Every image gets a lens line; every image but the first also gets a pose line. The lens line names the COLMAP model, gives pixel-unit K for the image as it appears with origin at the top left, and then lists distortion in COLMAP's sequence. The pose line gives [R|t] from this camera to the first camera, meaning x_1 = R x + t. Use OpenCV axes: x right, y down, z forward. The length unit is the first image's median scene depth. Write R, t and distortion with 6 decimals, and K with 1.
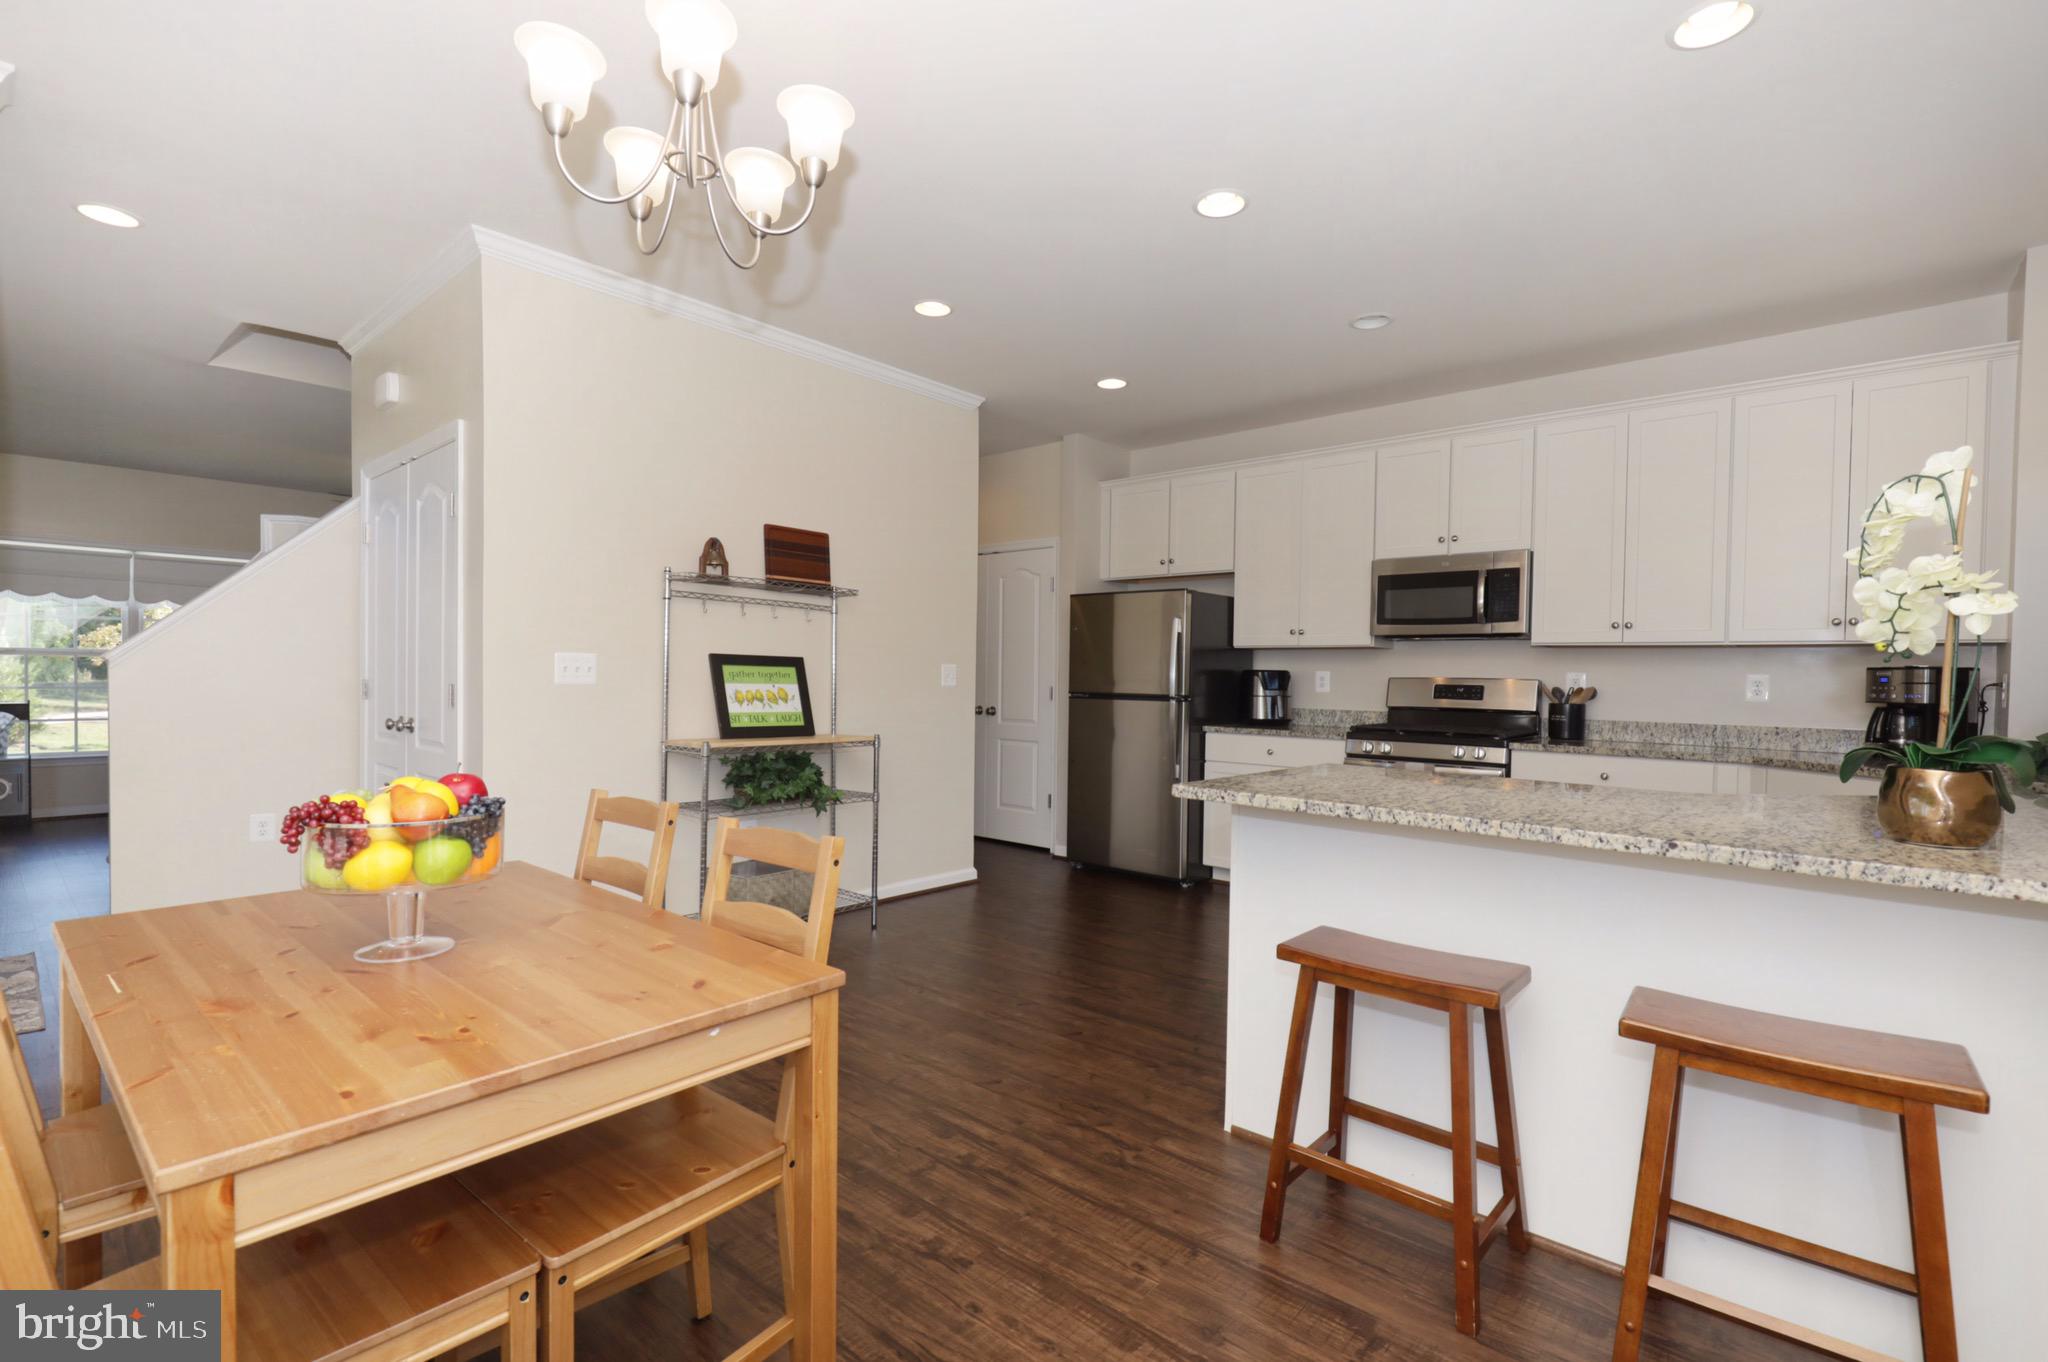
lens RADIAL K [[912.9, 0, 998.8], [0, 912.9, 673.7], [0, 0, 1]] dist [0.002990, -0.000089]
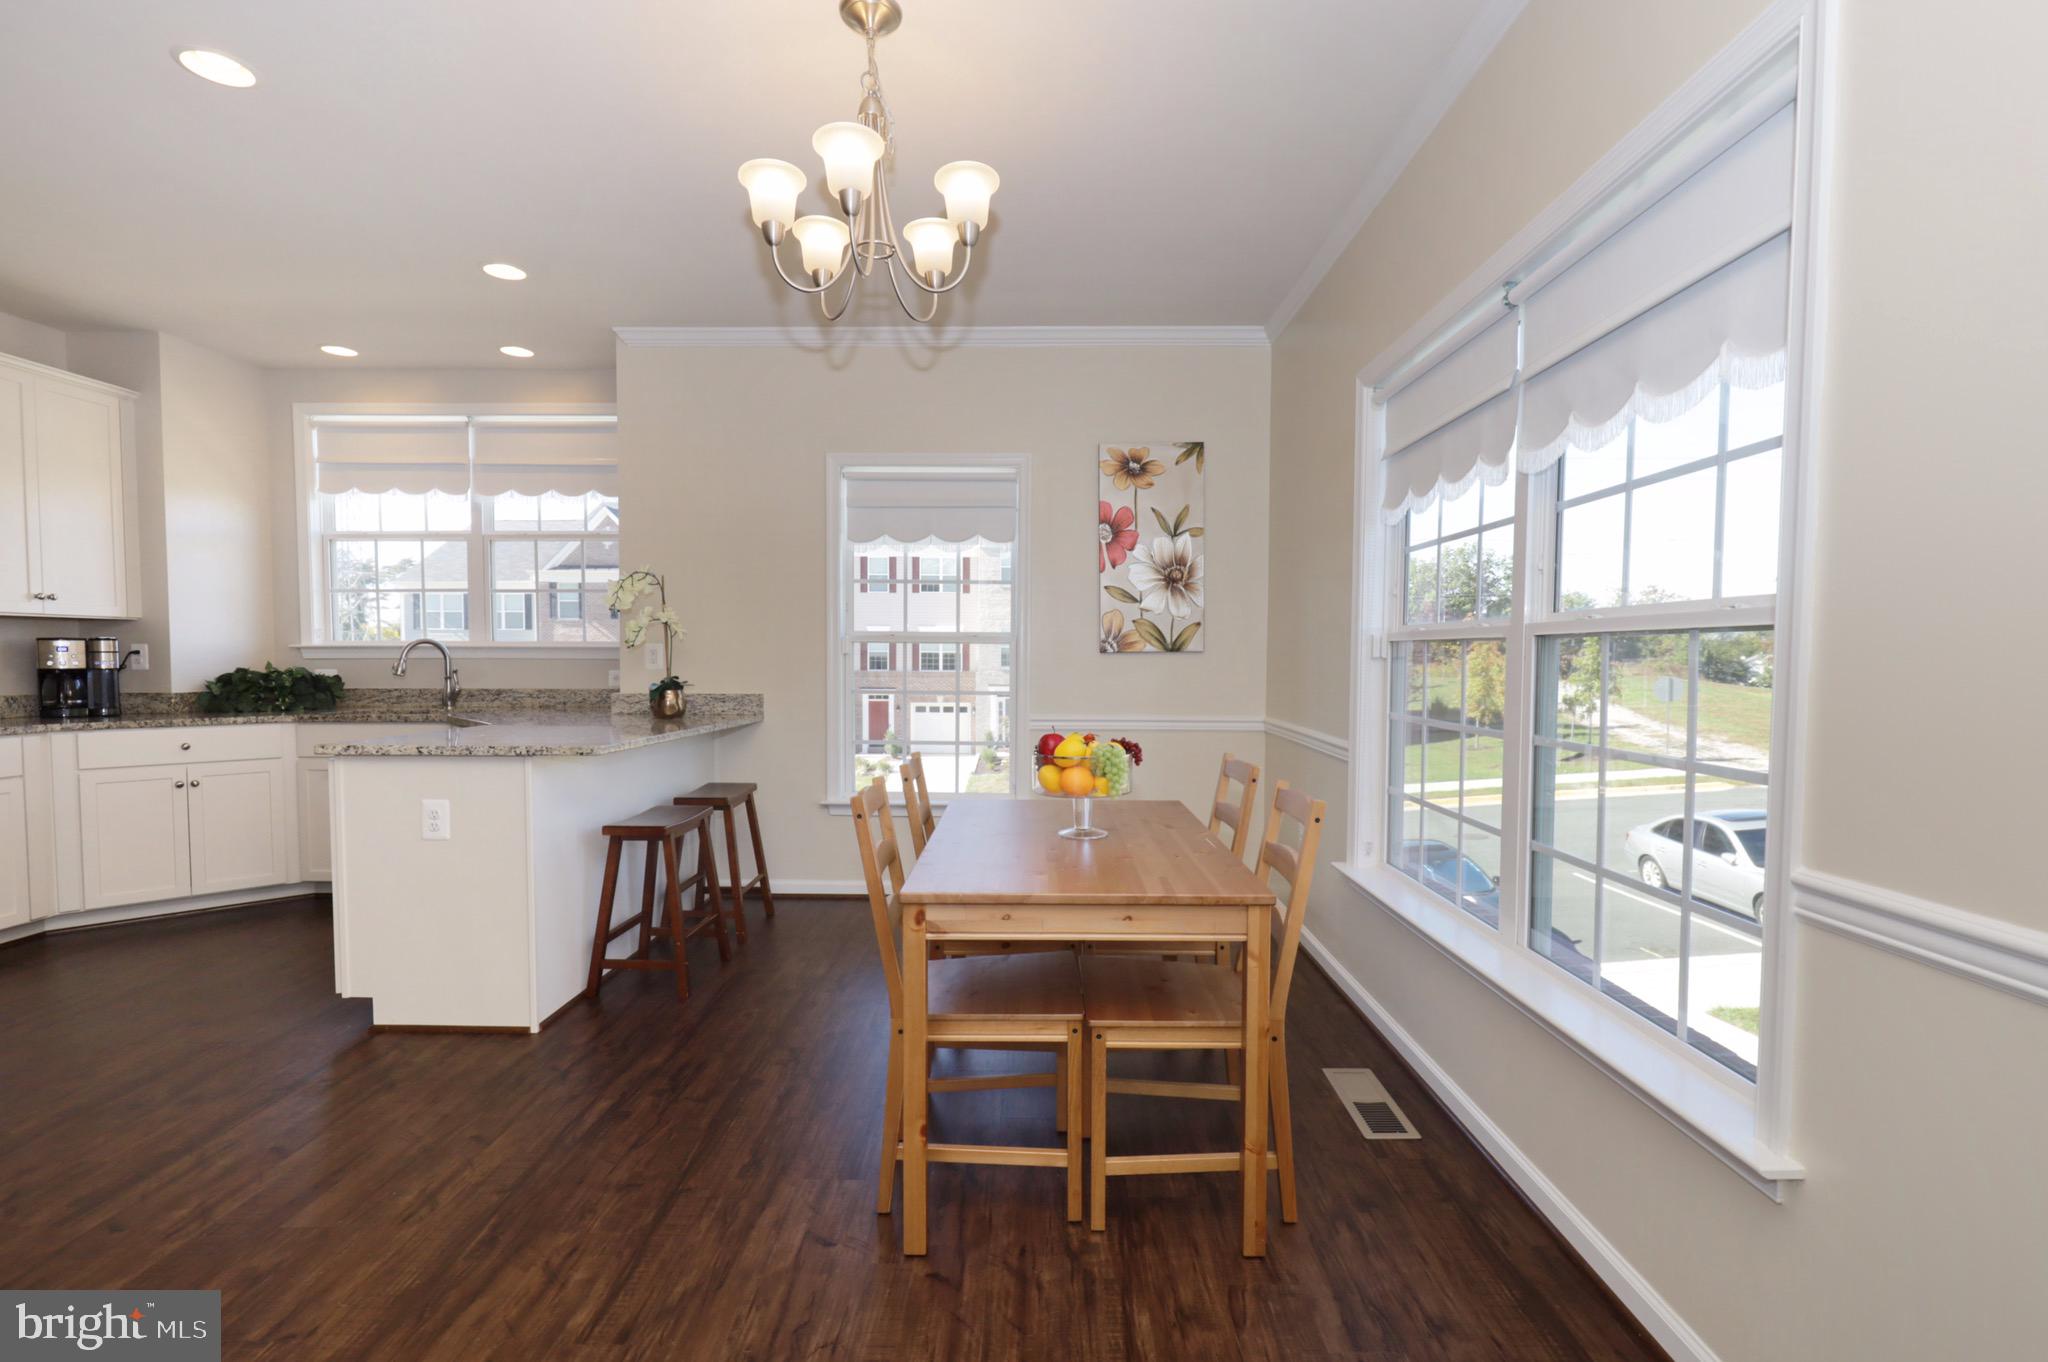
lens RADIAL K [[976.6, 0, 1024.0], [0, 976.6, 681.0], [0, 0, 1]] dist [-0.001263, -0.000762]
pose [[-0.652265, -0.040707, 0.756897, -0.593969], [-0.015979, 0.999073, 0.039961, -0.017222], [-0.757822, 0.013971, -0.652311, 0.698604]]
